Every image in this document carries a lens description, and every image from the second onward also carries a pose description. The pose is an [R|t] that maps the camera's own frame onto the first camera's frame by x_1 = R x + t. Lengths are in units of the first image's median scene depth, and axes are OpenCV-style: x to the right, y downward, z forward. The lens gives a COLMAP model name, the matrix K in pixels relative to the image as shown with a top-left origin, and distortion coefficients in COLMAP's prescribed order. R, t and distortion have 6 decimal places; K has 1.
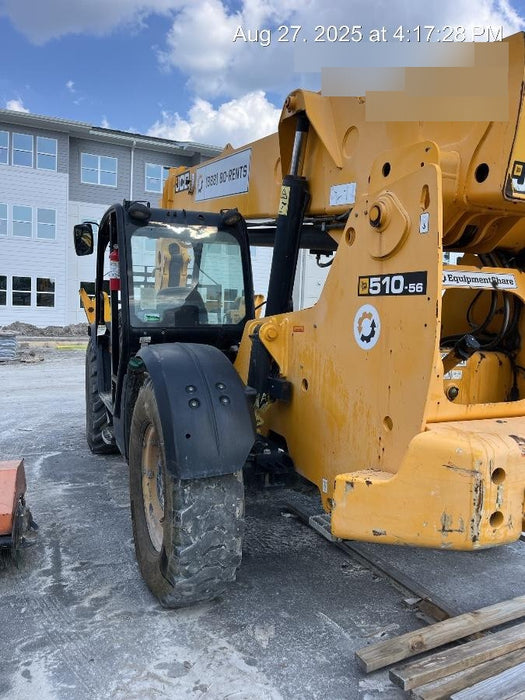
lens RADIAL K [[520.5, 0, 250.0], [0, 520.5, 348.8], [0, 0, 1]] dist [0.003913, 0.000184]
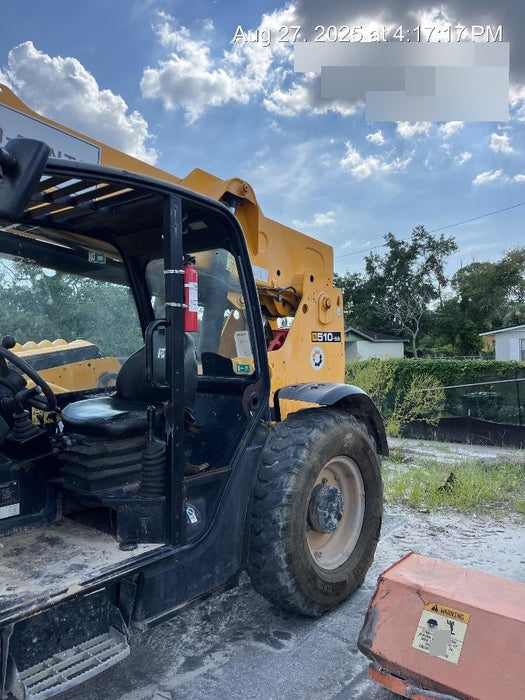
lens RADIAL K [[520.5, 0, 250.0], [0, 520.5, 348.8], [0, 0, 1]] dist [0.003913, 0.000184]
pose [[-0.430891, -0.035784, 0.901694, -0.749873], [0.059197, 0.995940, 0.067813, -0.118915], [-0.900460, 0.082598, -0.427023, 1.097385]]
